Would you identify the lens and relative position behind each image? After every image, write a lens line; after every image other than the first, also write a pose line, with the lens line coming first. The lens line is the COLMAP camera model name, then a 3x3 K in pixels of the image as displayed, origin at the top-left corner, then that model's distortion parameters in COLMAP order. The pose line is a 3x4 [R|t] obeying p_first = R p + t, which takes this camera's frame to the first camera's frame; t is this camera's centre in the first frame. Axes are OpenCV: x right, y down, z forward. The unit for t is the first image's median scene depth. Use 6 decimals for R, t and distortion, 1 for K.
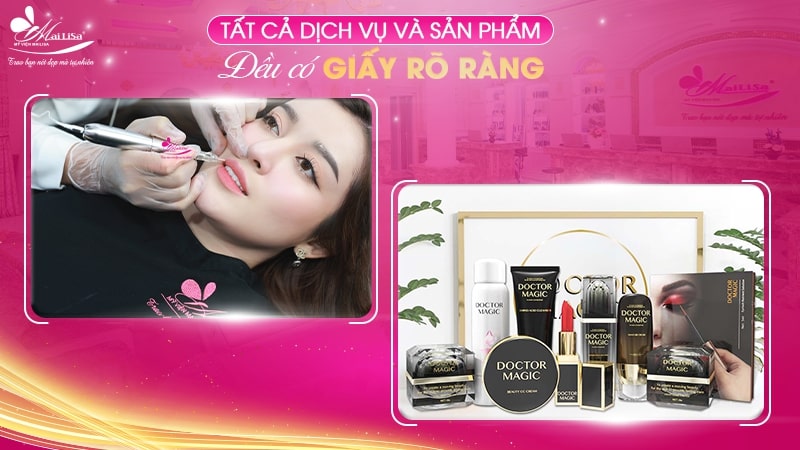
lens RADIAL K [[328.3, 0, 400.9], [0, 328.3, 225.3], [0, 0, 1]] dist [0.000296, 0.000035]
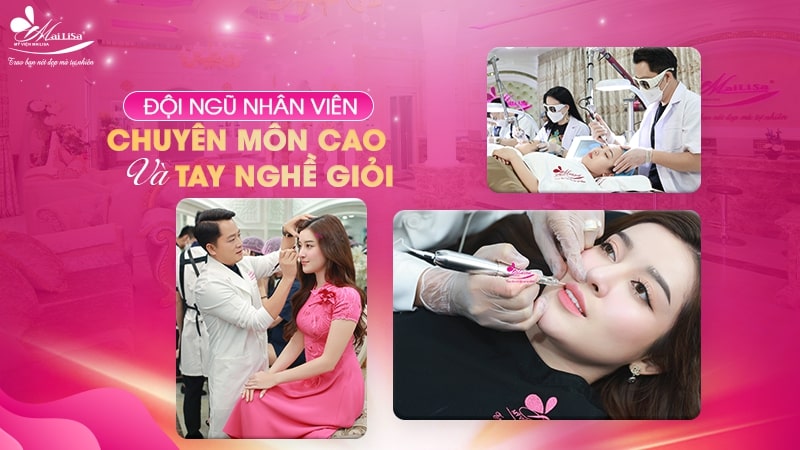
lens RADIAL K [[328.3, 0, 399.1], [0, 328.3, 224.7], [0, 0, 1]] dist [0.000296, 0.000035]
pose [[1.000000, -0.000050, -0.000301, -1.081982], [0.000050, 1.000000, -0.000109, -0.393254], [0.000301, 0.000109, 1.000000, -0.079769]]
